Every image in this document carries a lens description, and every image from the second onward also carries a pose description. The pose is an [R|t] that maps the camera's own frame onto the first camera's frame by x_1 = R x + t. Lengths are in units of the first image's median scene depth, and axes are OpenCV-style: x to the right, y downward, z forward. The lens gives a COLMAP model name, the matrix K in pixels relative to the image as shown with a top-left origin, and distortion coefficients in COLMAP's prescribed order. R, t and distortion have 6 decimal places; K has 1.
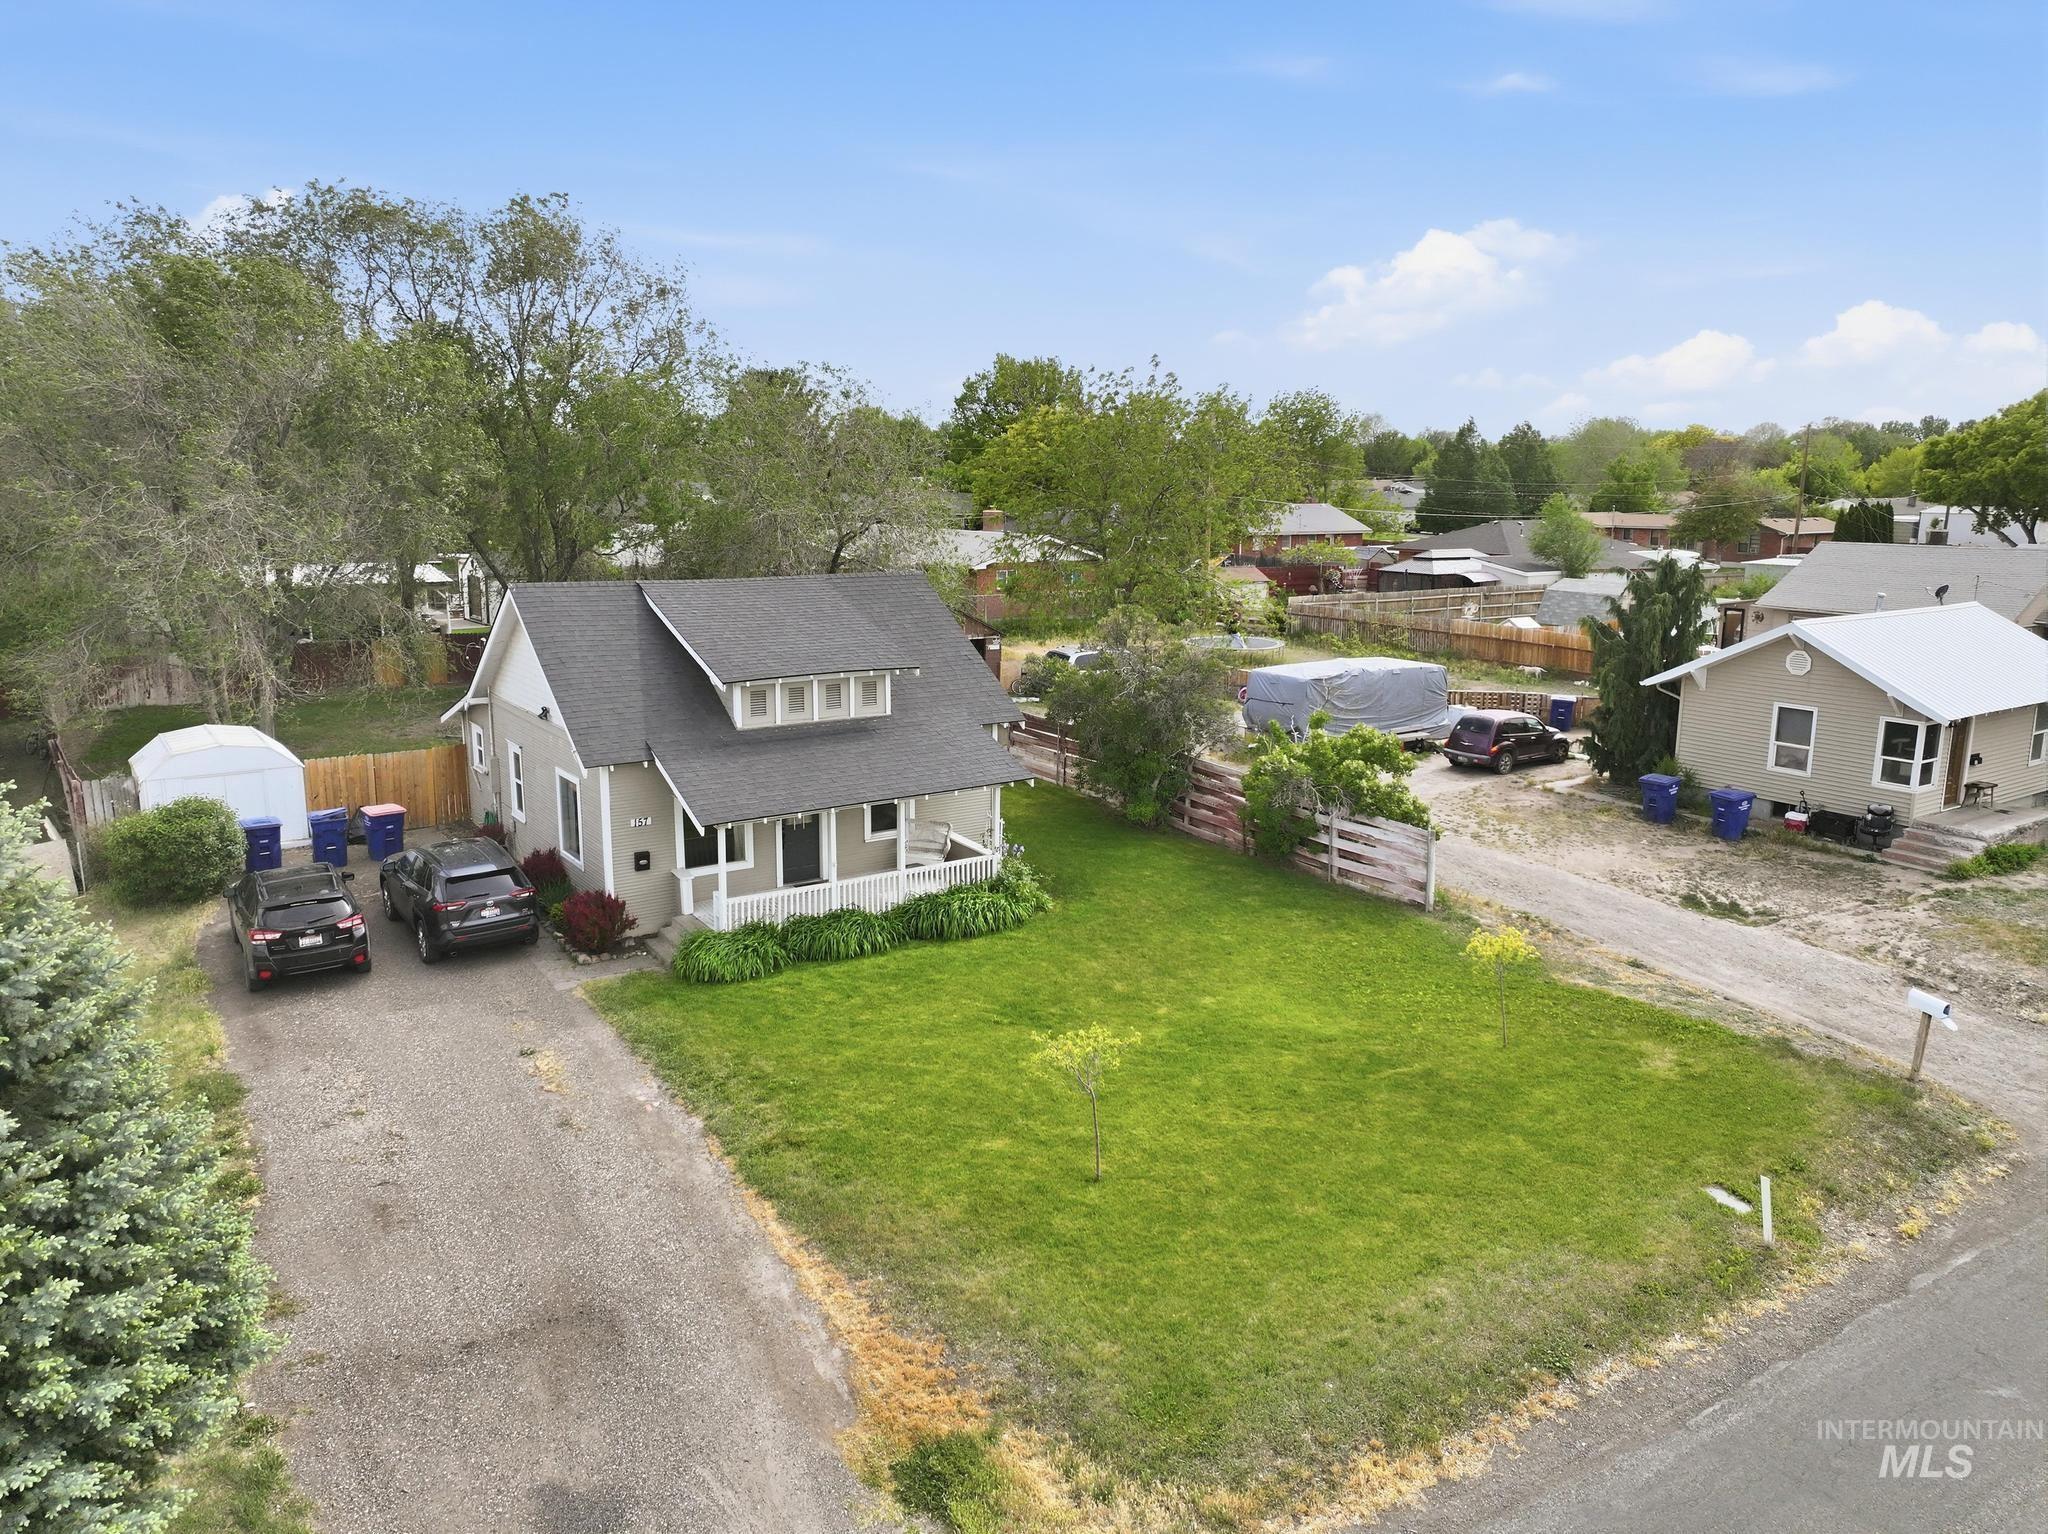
lens RADIAL K [[1431.1, 0, 1024.0], [0, 1431.1, 767.0], [0, 0, 1]] dist [-0.003554, 0.019247]
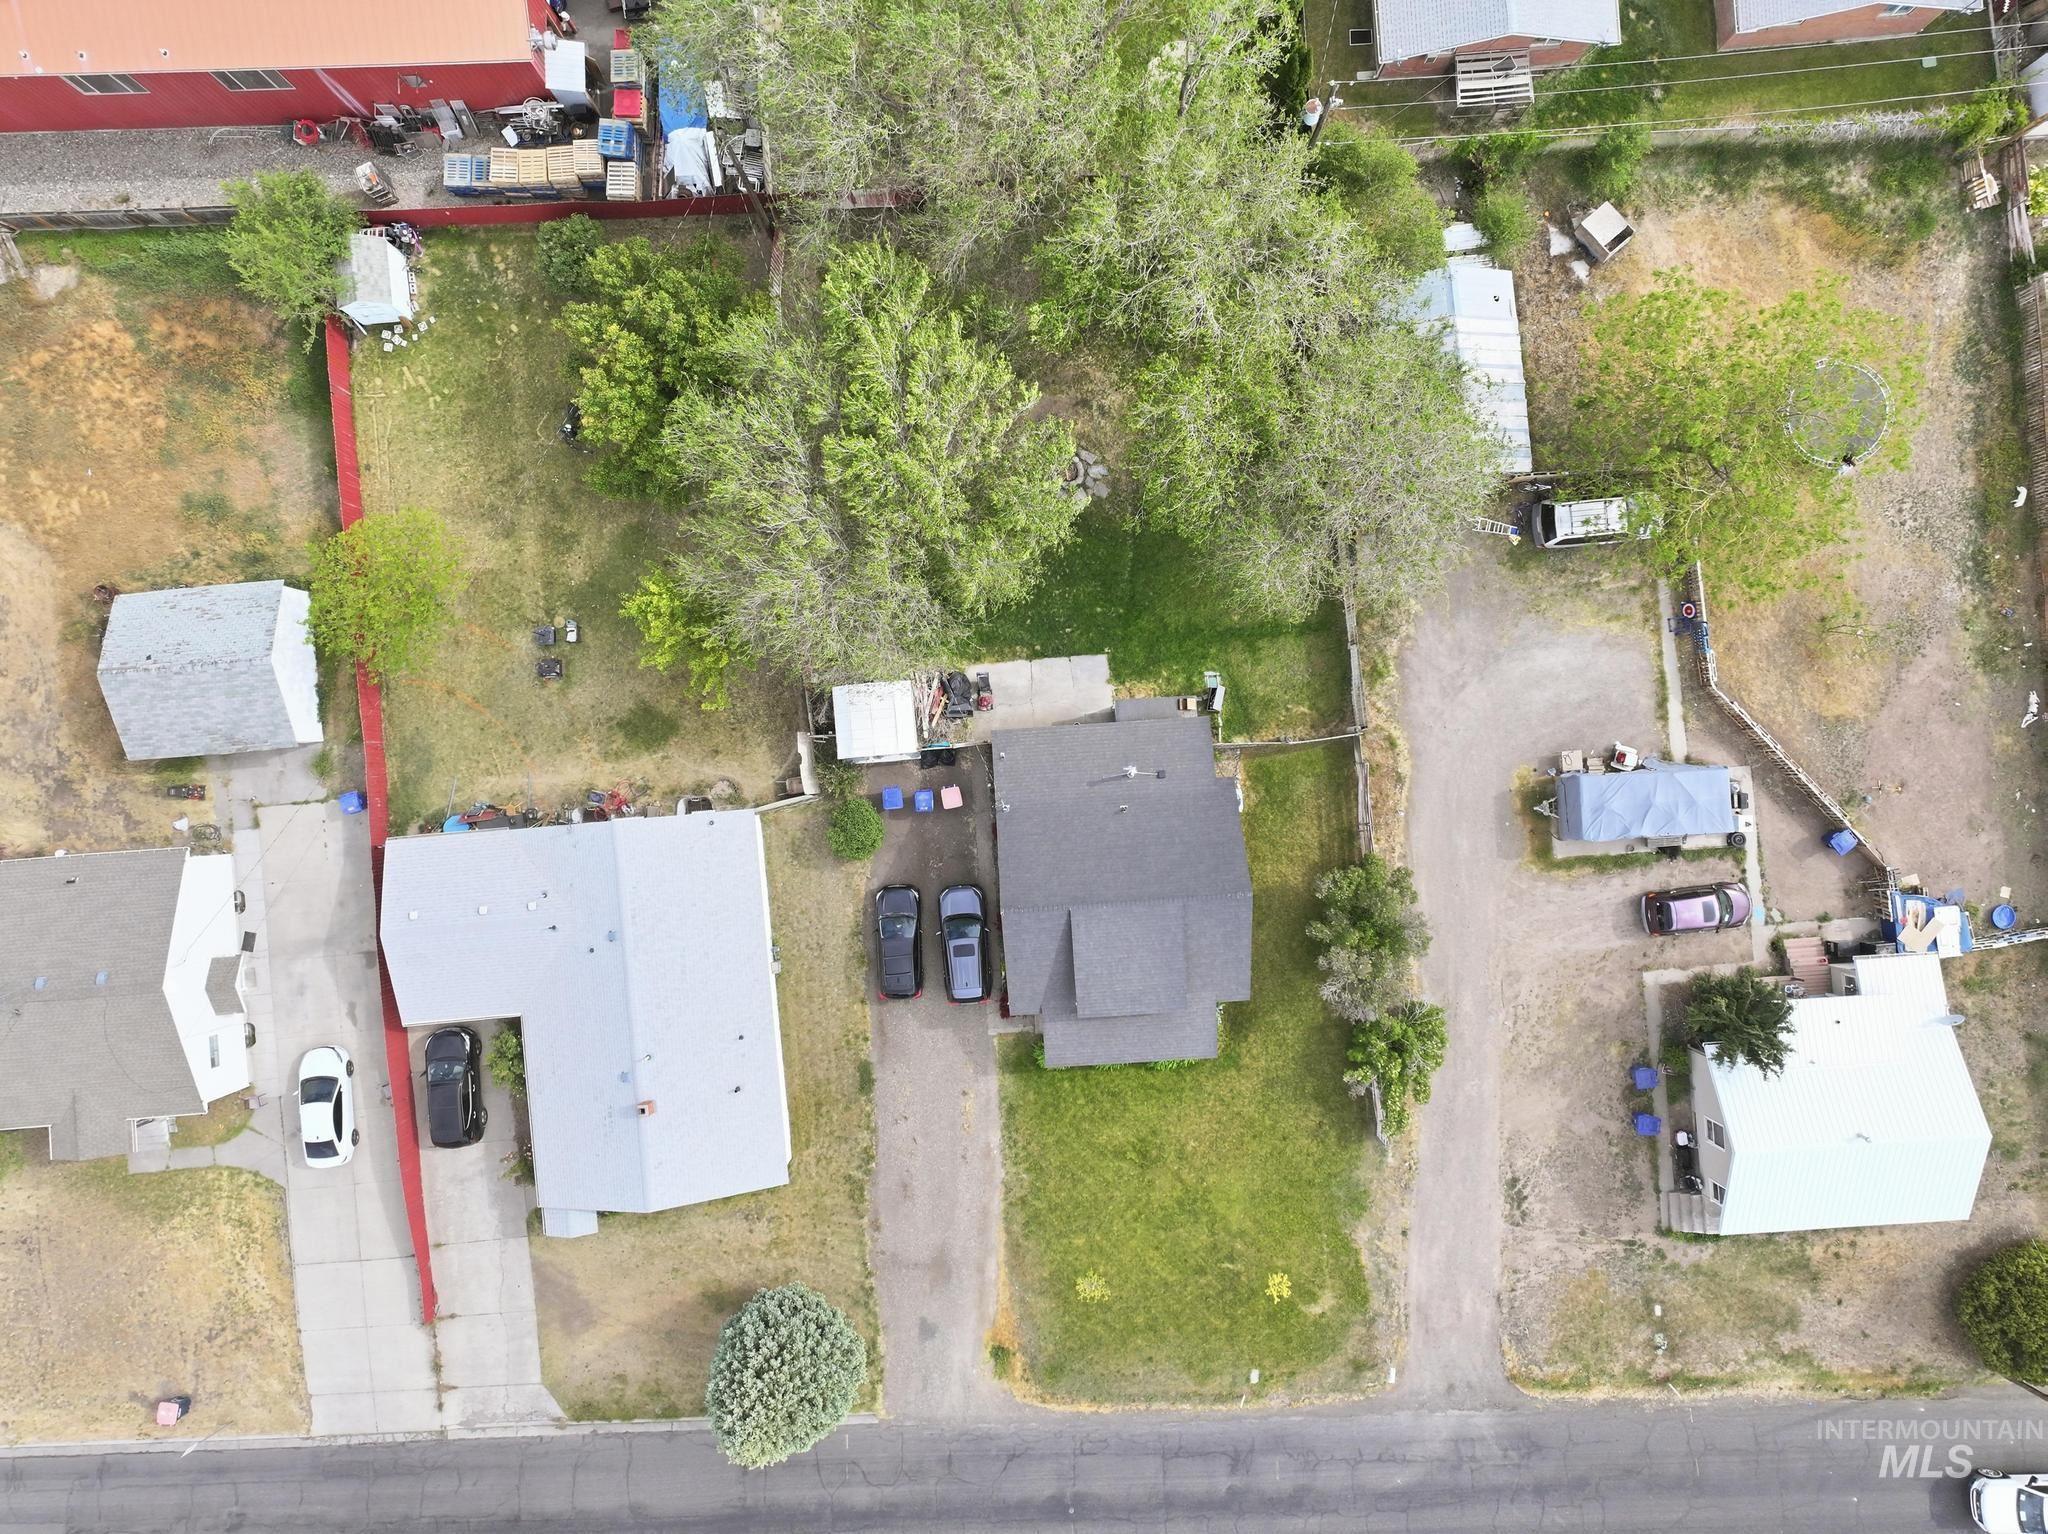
lens RADIAL K [[1431.1, 0, 1024.0], [0, 1431.1, 767.0], [0, 0, 1]] dist [-0.003554, 0.019247]
pose [[0.864716, 0.501889, -0.019329, -0.440723], [-0.088667, 0.190419, 0.977690, -2.252815], [0.494373, -0.843710, 0.209160, 0.873489]]
